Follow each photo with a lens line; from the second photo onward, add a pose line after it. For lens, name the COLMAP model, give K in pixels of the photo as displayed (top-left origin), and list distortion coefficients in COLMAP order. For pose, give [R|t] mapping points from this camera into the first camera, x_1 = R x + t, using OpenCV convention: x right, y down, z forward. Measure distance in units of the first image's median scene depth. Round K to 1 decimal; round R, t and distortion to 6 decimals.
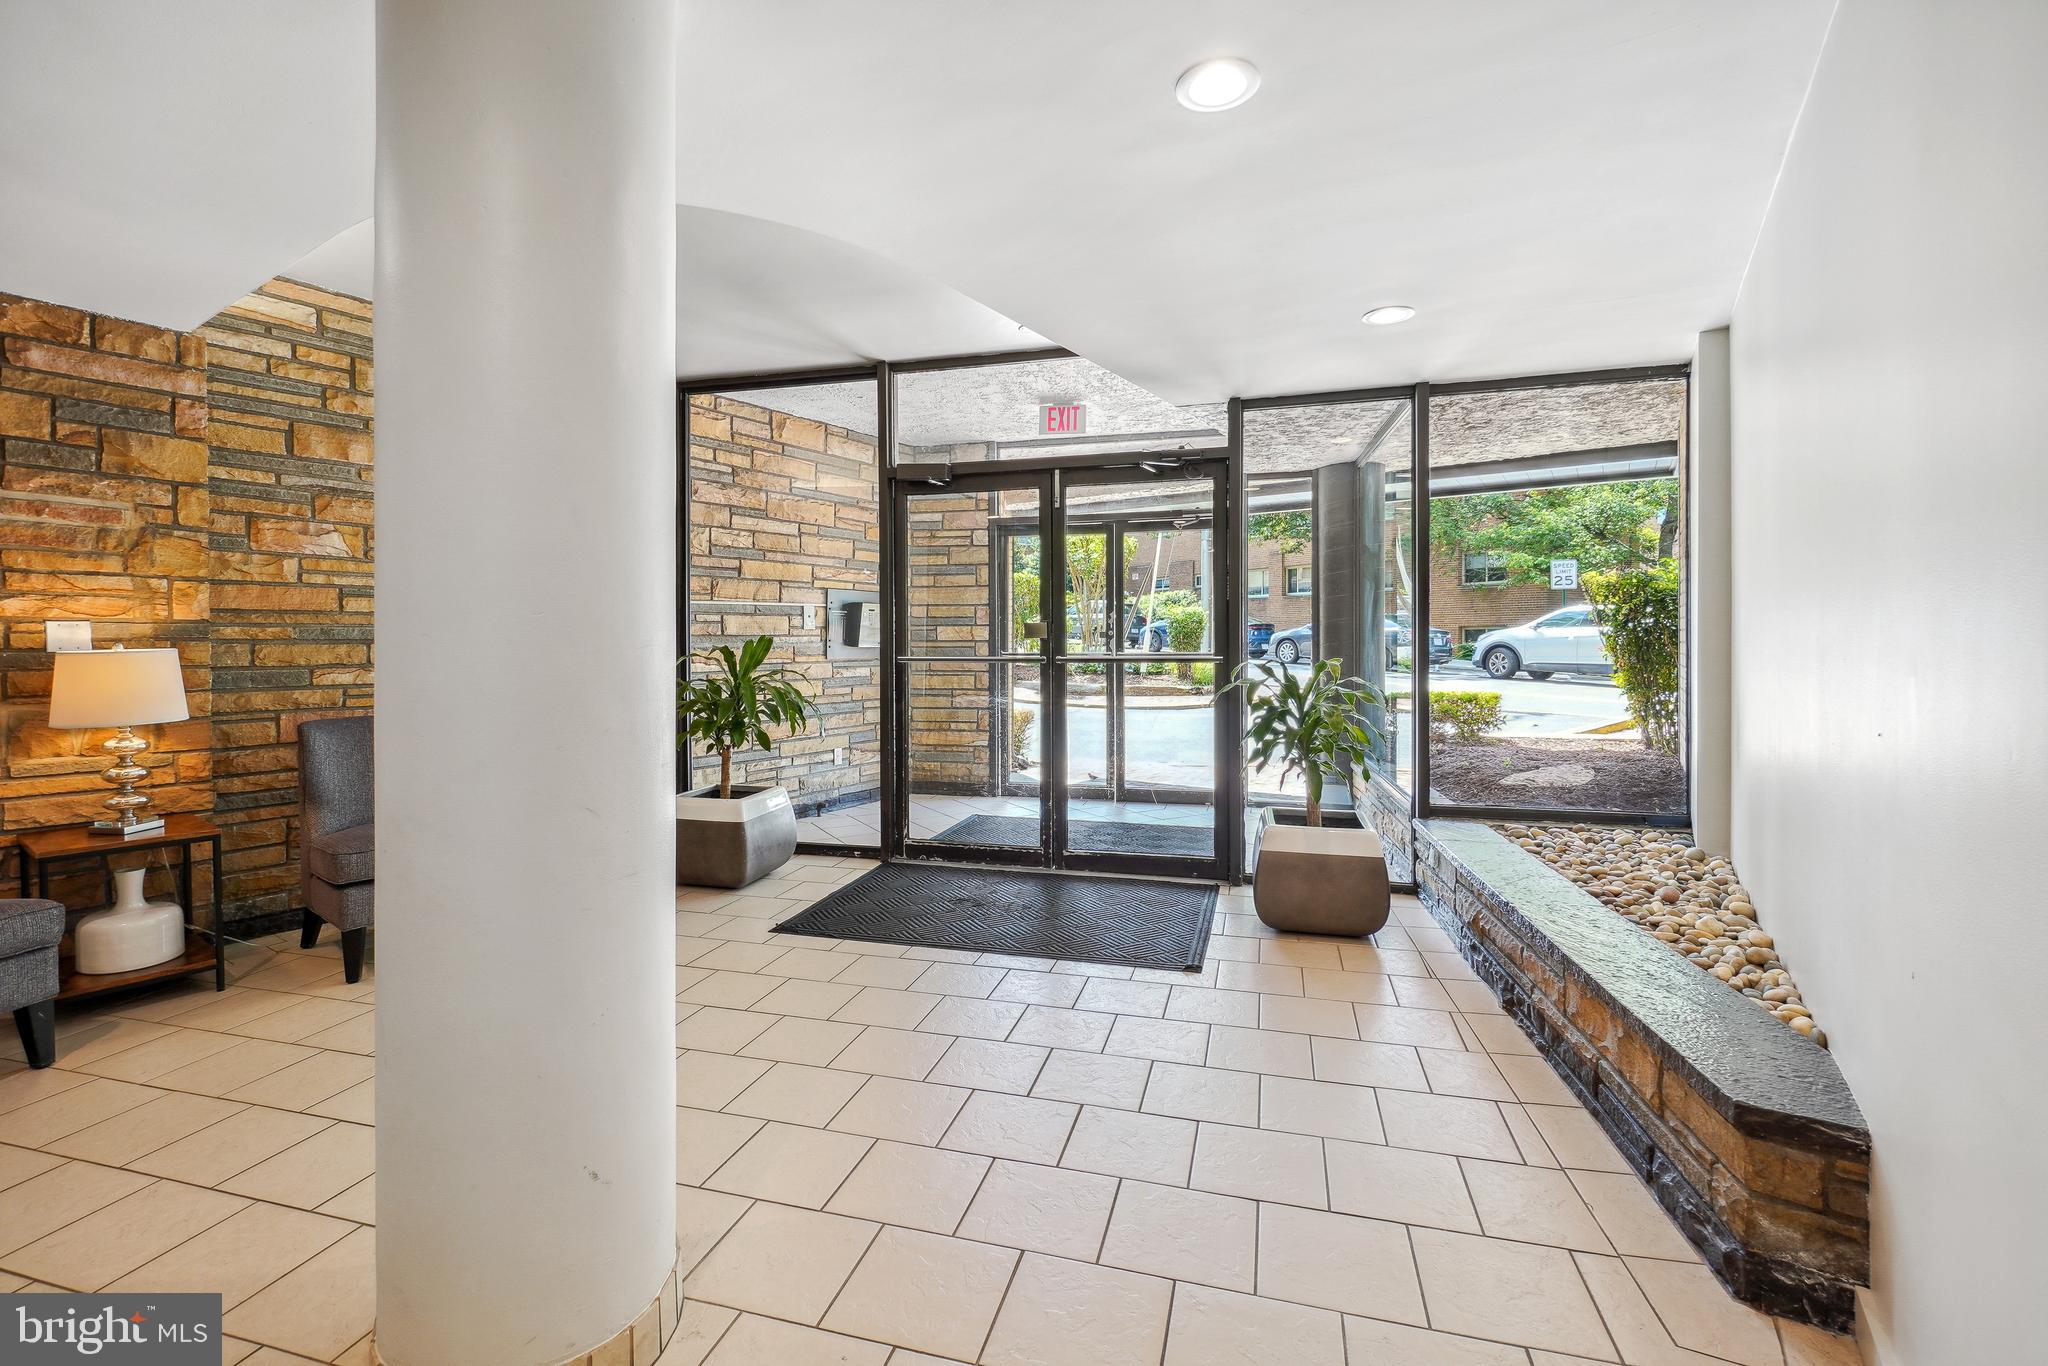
lens RADIAL K [[894.0, 0, 1025.7], [0, 894.0, 632.8], [0, 0, 1]] dist [-0.002526, 0.000840]
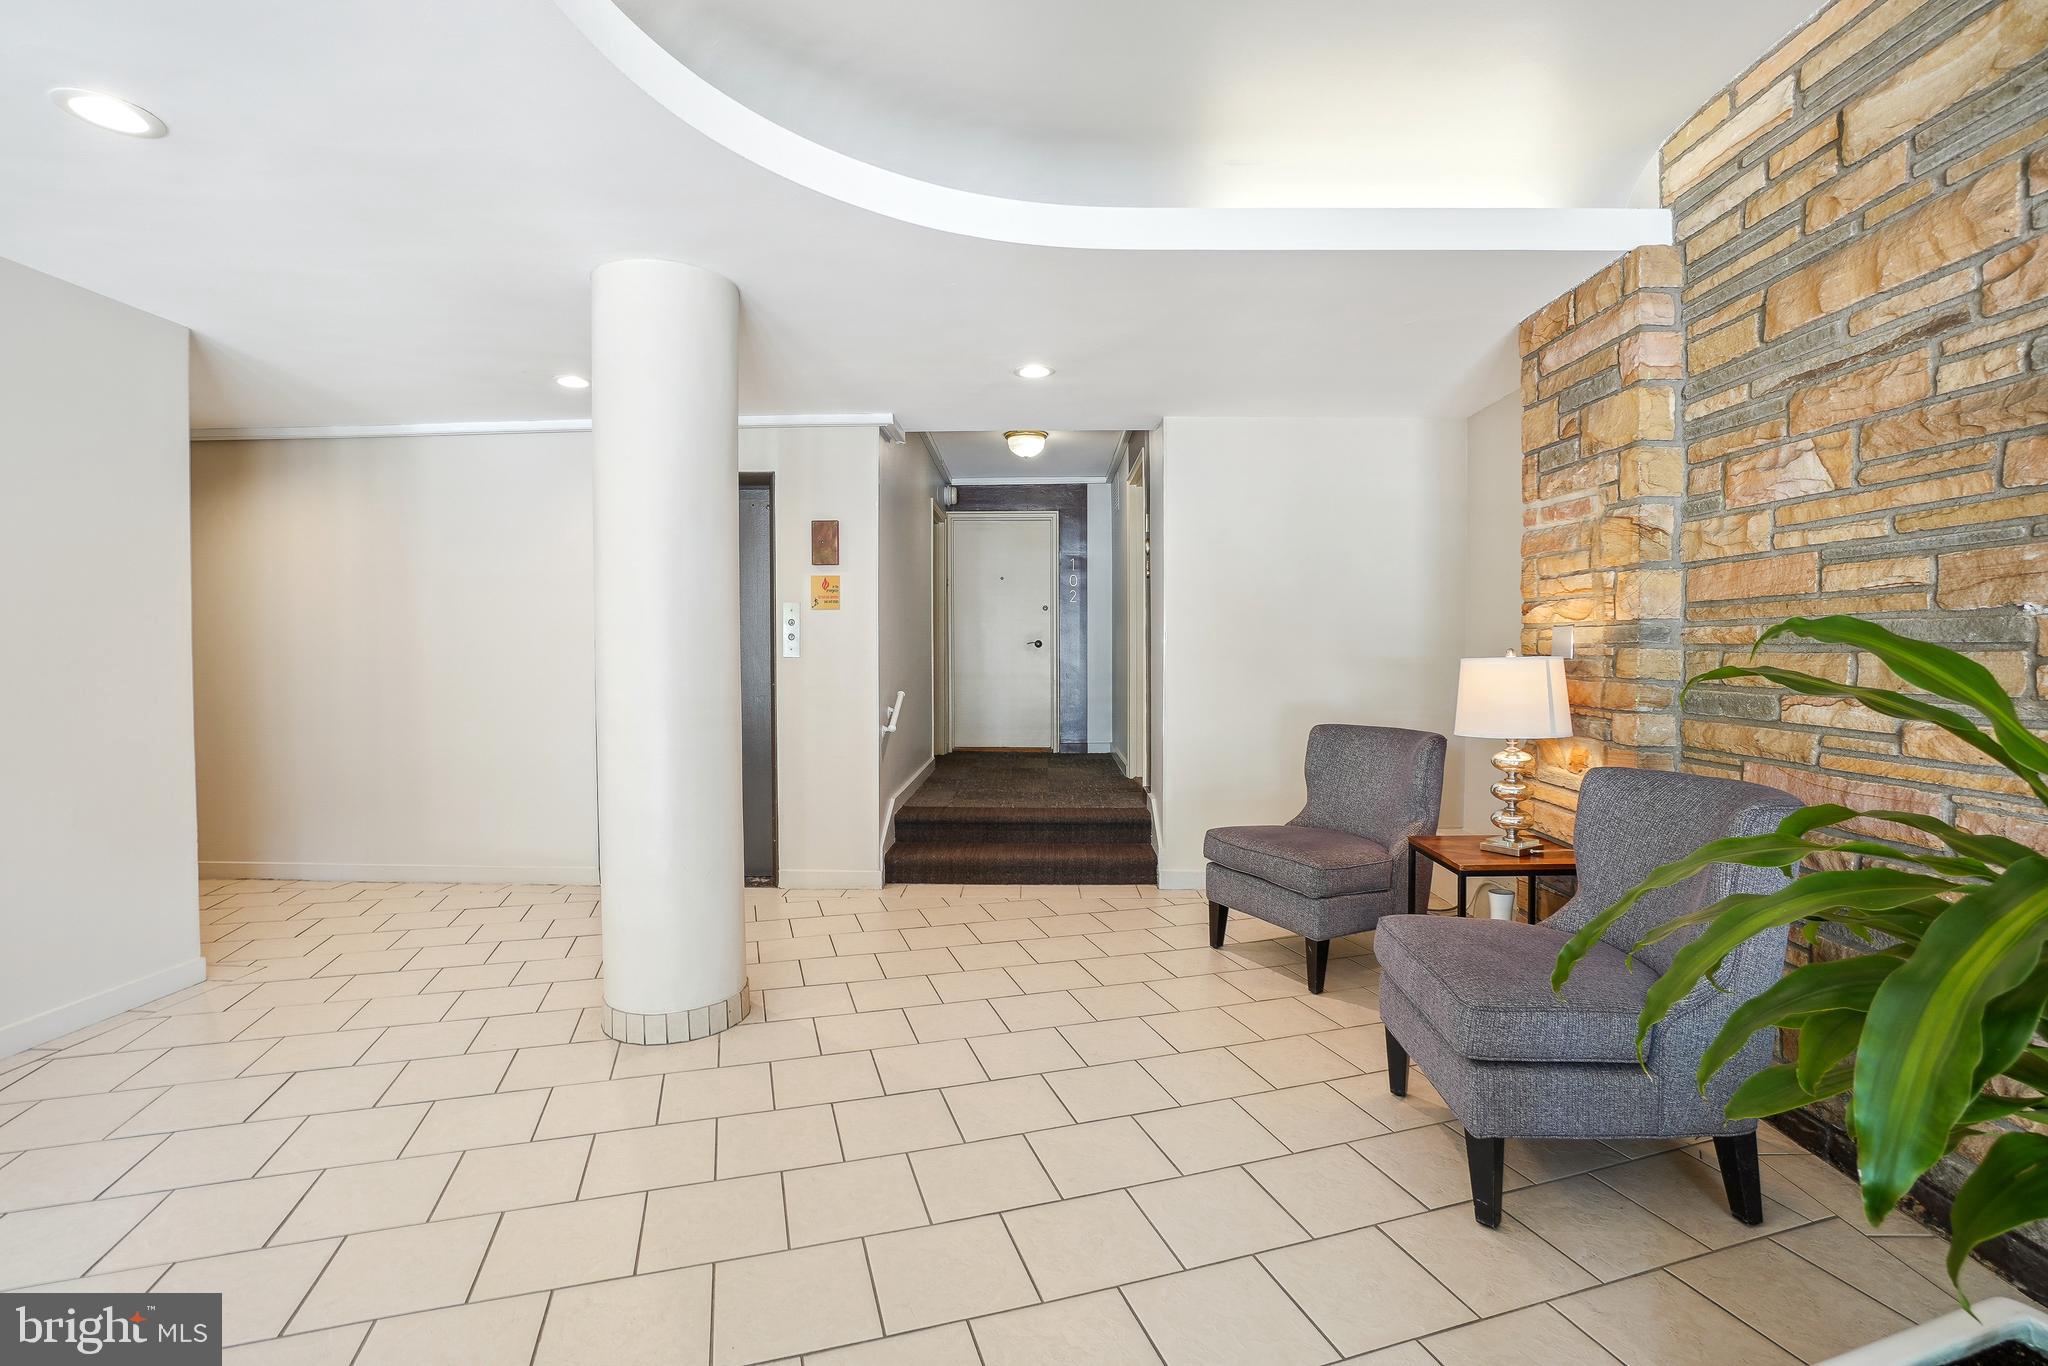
lens RADIAL K [[894.0, 0, 1021.7], [0, 894.0, 672.4], [0, 0, 1]] dist [-0.002526, 0.000840]
pose [[-0.831434, 0.010534, -0.555524, -0.057888], [-0.000036, 0.999819, 0.019013, 0.015549], [0.555624, 0.015829, -0.831283, 1.274938]]
